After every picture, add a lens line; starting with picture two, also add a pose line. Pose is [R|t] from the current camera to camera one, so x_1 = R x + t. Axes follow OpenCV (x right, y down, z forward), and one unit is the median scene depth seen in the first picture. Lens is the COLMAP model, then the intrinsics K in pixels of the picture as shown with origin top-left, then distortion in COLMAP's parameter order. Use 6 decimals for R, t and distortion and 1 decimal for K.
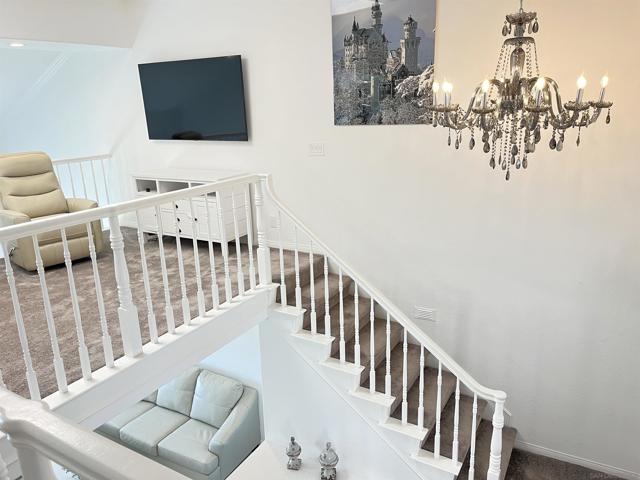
lens RADIAL K [[470.7, 0, 320.3], [0, 470.7, 240.9], [0, 0, 1]] dist [0.016651, 0.002342]
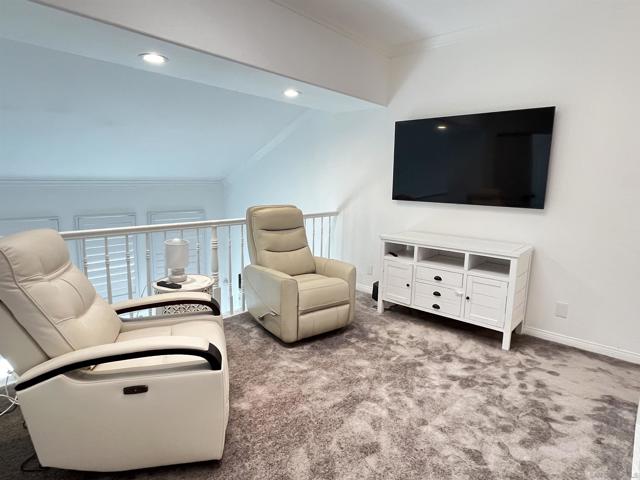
lens RADIAL K [[362.4, 0, 319.4], [0, 362.4, 238.0], [0, 0, 1]] dist [-0.002880, 0.000046]
pose [[0.978073, 0.085365, -0.189965, -0.392586], [-0.108039, 0.987775, -0.112378, -0.048293], [0.178049, 0.130437, 0.975338, 0.311517]]
